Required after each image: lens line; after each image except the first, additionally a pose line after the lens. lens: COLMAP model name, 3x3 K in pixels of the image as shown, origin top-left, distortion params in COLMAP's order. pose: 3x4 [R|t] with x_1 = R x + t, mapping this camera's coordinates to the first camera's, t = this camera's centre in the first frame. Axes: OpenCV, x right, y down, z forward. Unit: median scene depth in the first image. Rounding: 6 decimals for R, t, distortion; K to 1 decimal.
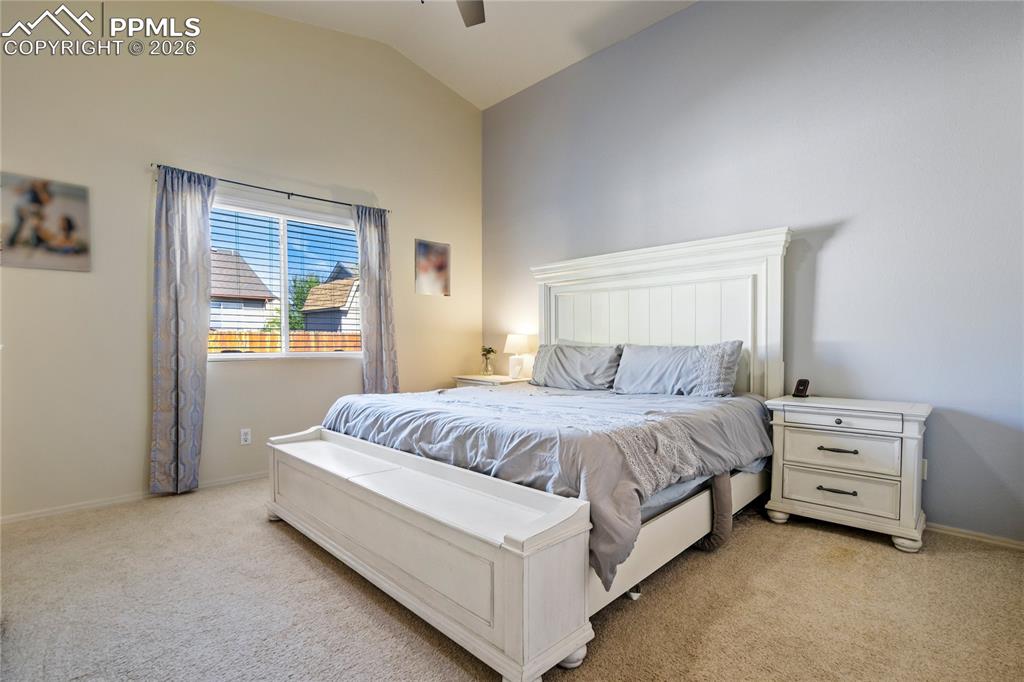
lens RADIAL K [[478.8, 0, 527.4], [0, 478.8, 348.3], [0, 0, 1]] dist [-0.022615, 0.007896]
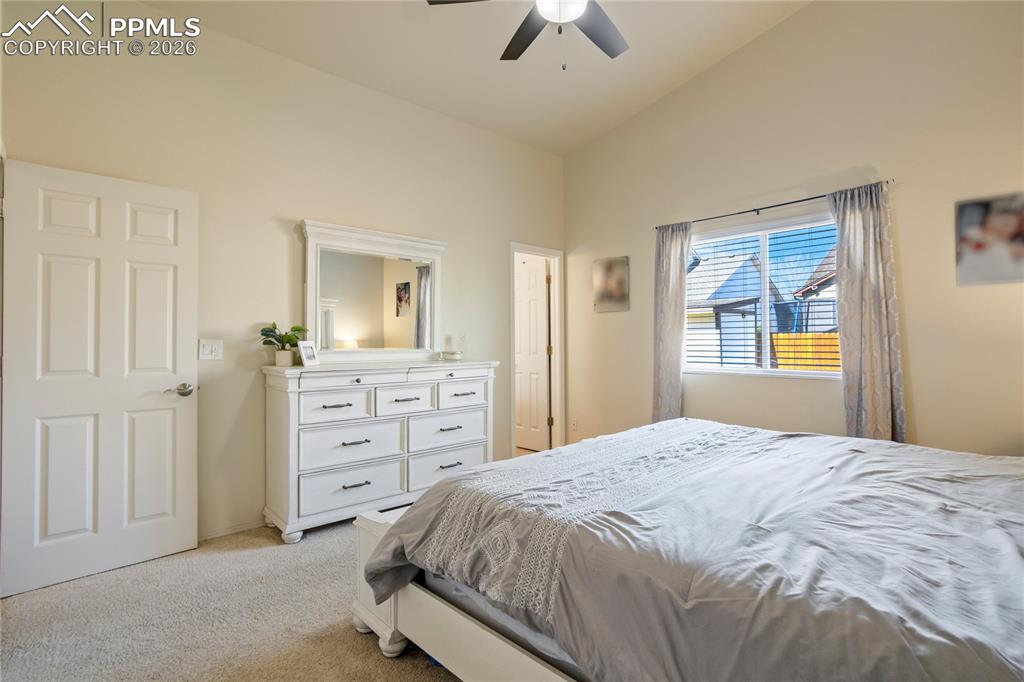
lens RADIAL K [[478.8, 0, 518.5], [0, 478.8, 343.1], [0, 0, 1]] dist [-0.022615, 0.007896]
pose [[-0.033853, -0.014856, -0.999316, 0.469704], [-0.031642, 0.999404, -0.013785, -0.016854], [0.998926, 0.031154, -0.034302, 0.511923]]
